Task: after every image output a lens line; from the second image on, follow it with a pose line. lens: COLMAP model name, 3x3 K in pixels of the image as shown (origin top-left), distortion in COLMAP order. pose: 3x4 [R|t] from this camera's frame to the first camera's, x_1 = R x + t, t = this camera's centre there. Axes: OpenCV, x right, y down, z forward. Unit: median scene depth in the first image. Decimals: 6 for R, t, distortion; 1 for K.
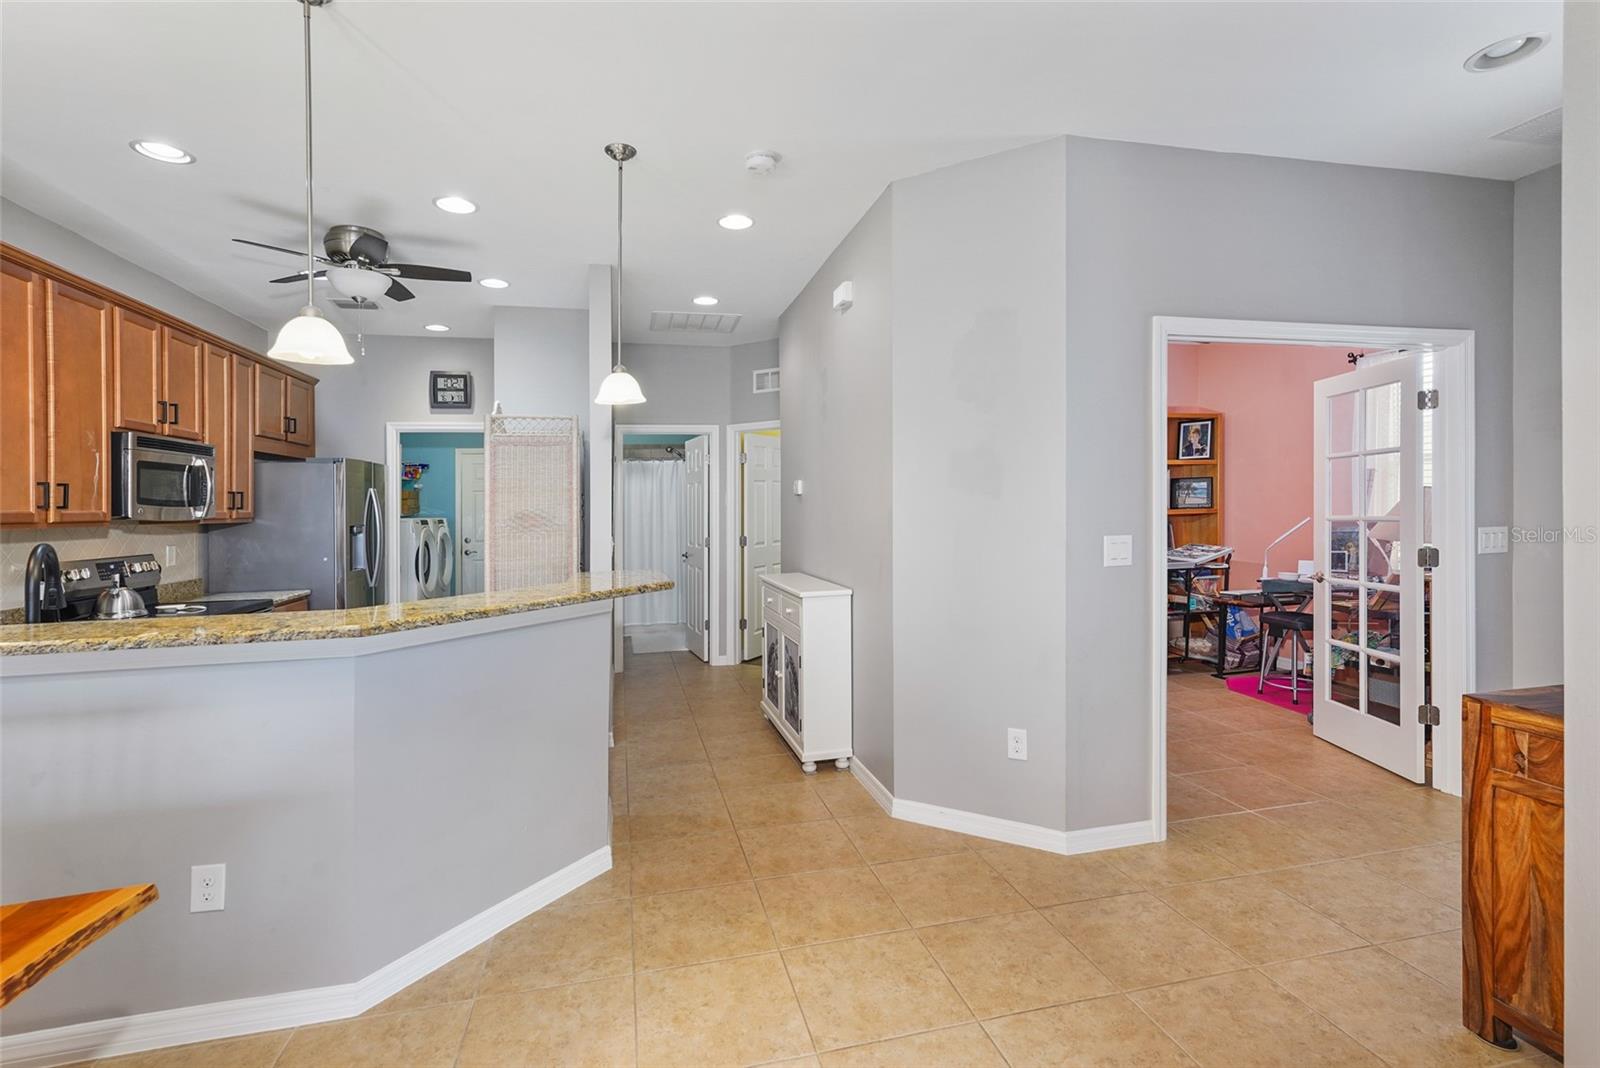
lens RADIAL K [[755.1, 0, 794.7], [0, 755.1, 519.2], [0, 0, 1]] dist [-0.002728, 0.000592]
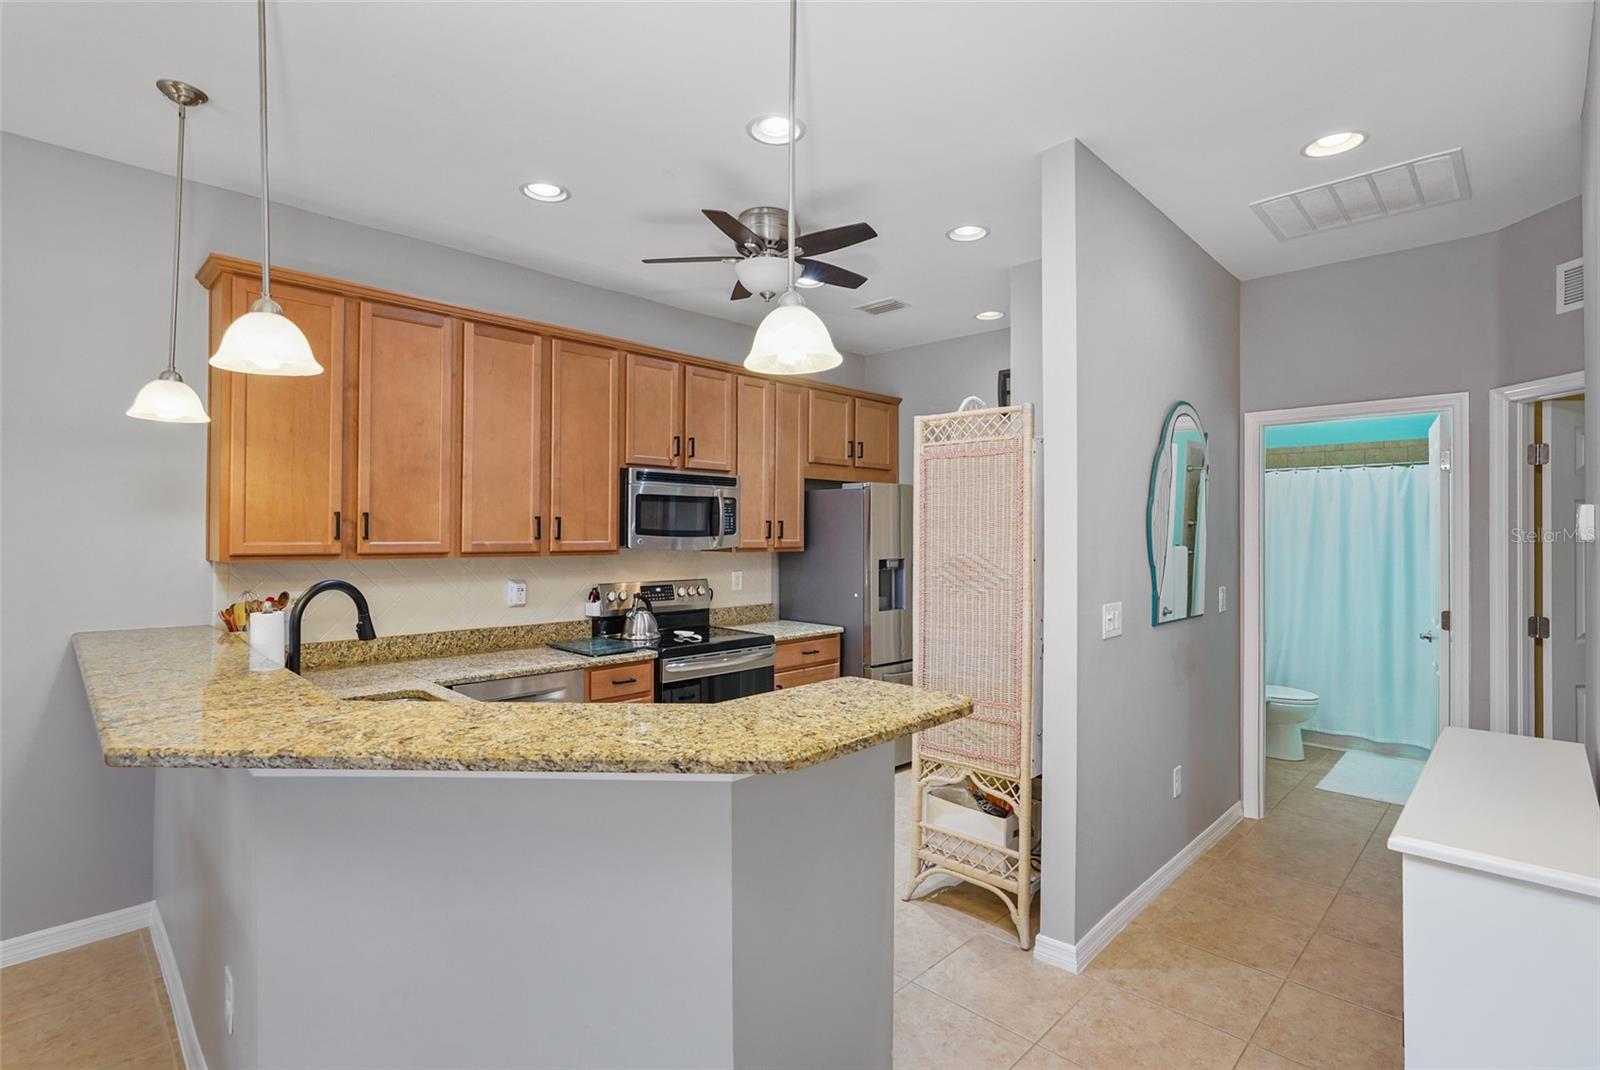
lens RADIAL K [[755.1, 0, 794.7], [0, 755.1, 520.2], [0, 0, 1]] dist [-0.002728, 0.000592]
pose [[0.534619, 0.005837, -0.845073, 0.131195], [-0.030032, 0.999476, -0.012095, -0.029771], [0.844559, 0.031845, 0.534515, 0.532361]]
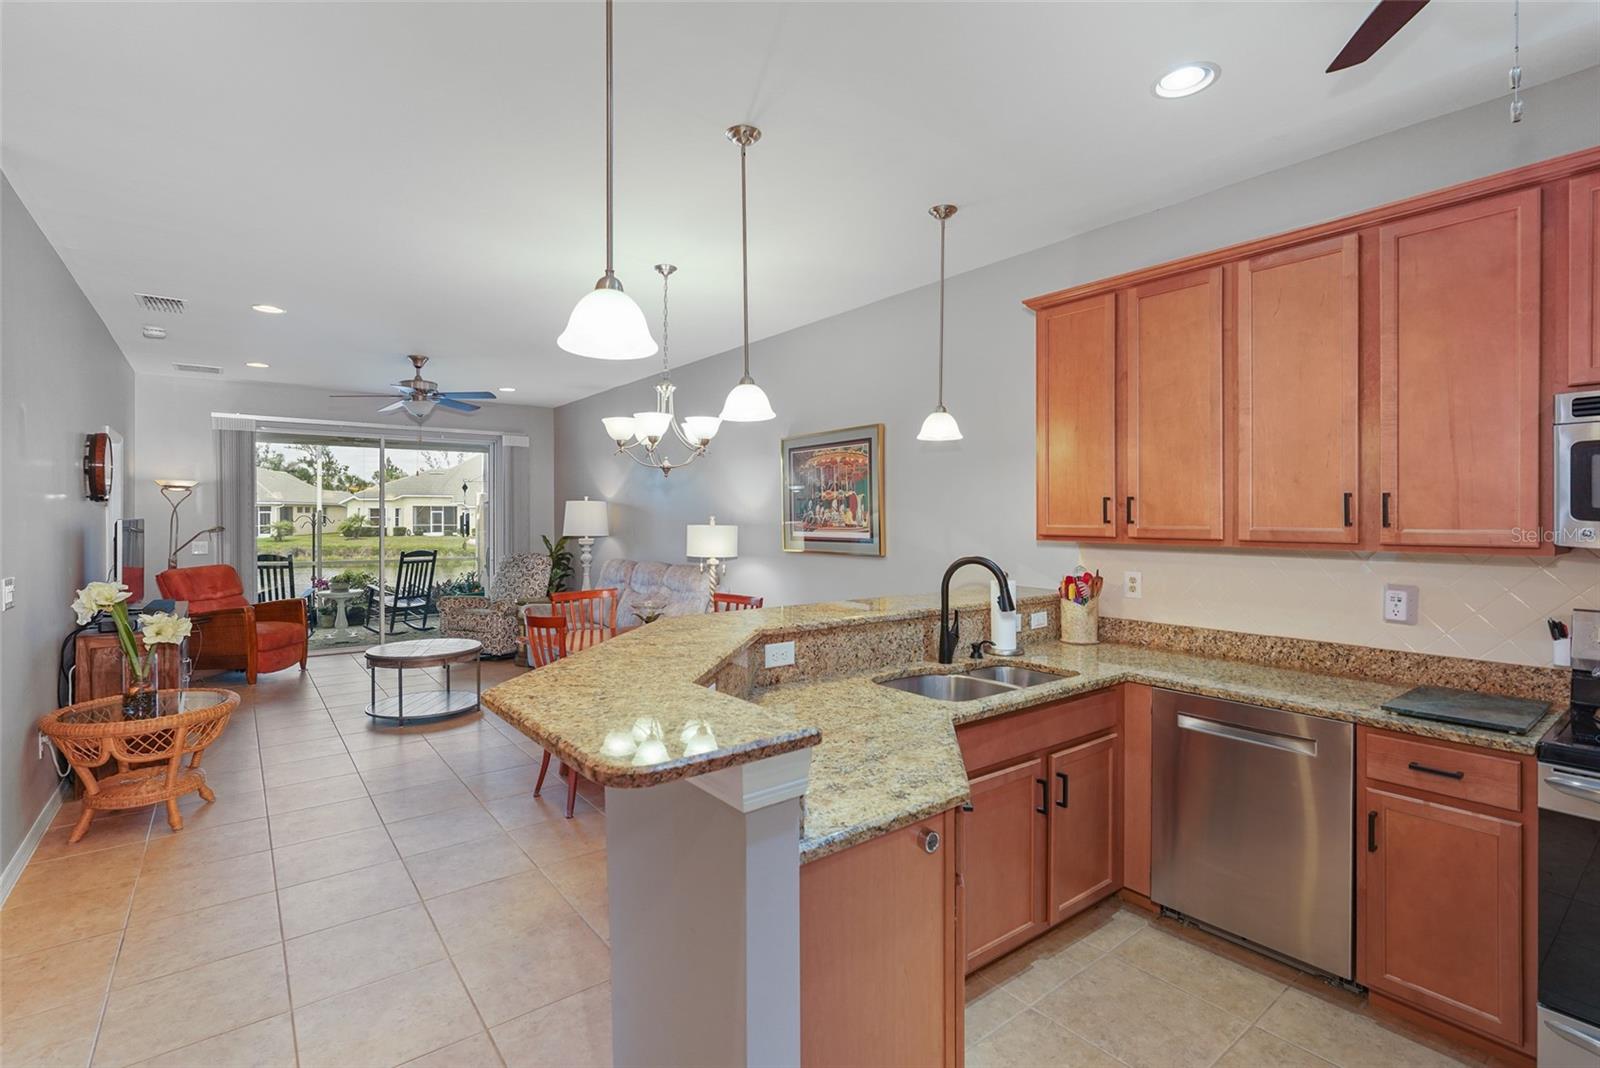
lens RADIAL K [[755.1, 0, 794.7], [0, 755.1, 519.2], [0, 0, 1]] dist [-0.002728, 0.000592]
pose [[-0.915761, 0.014411, -0.401466, -0.101549], [0.004088, 0.999639, 0.026558, -0.032652], [0.401704, 0.022679, -0.915489, 1.105464]]
